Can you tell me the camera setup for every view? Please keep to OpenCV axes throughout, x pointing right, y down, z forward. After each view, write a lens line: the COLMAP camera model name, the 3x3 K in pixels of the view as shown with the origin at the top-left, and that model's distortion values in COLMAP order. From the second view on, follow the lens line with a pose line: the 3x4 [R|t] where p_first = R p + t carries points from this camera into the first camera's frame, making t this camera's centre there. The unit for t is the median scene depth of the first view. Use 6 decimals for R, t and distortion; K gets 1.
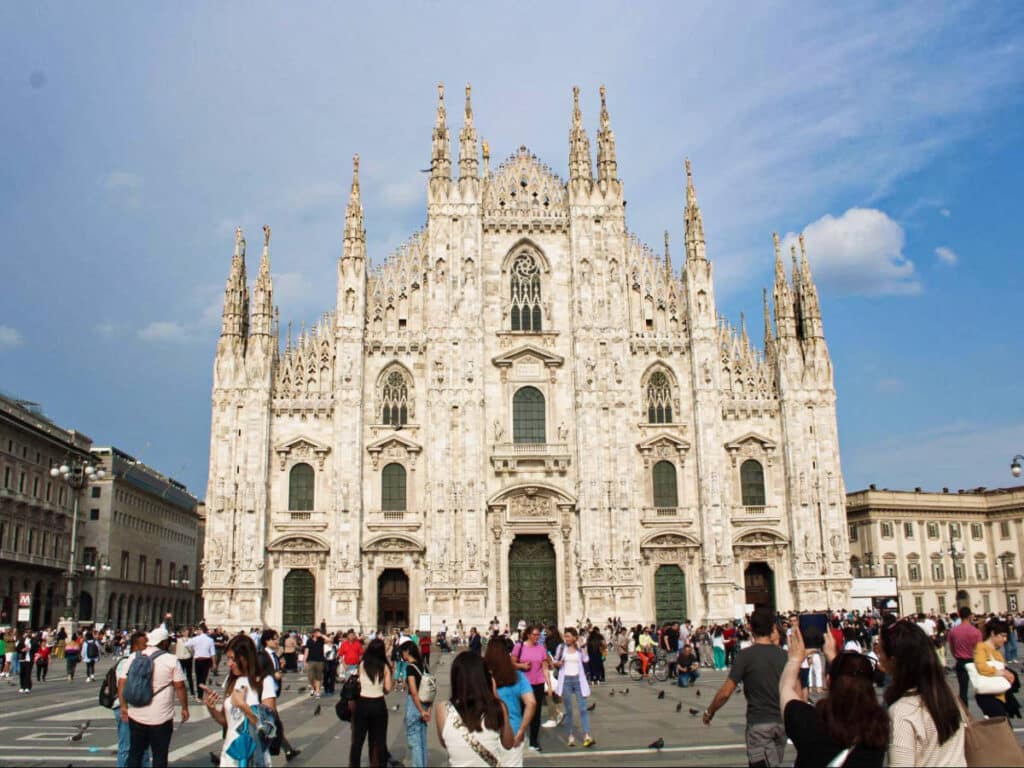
lens RADIAL K [[1032.4, 0, 510.2], [0, 1032.4, 381.6], [0, 0, 1]] dist [-0.145642, 0.000000]
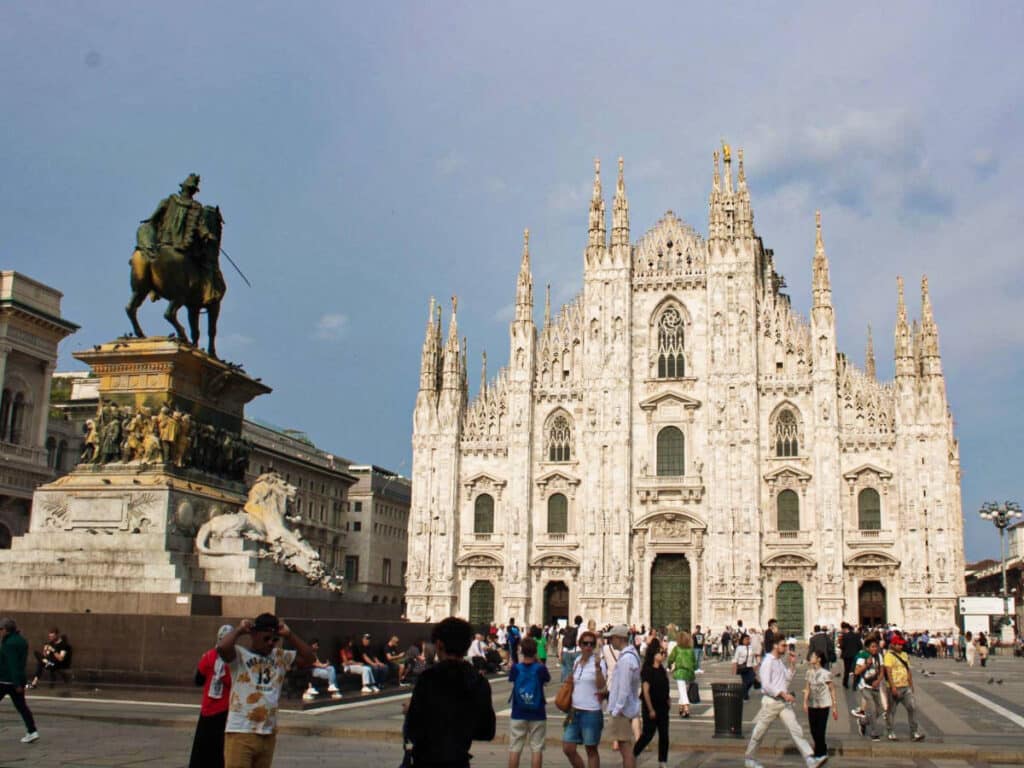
lens RADIAL K [[1185.8, 0, 513.3], [0, 1185.8, 385.5], [0, 0, 1]] dist [-0.119986, 0.000000]
pose [[0.951314, -0.030126, -0.306748, 0.262242], [0.039236, 0.998952, 0.023575, -0.080236], [0.305716, -0.034463, 0.951499, -0.324340]]
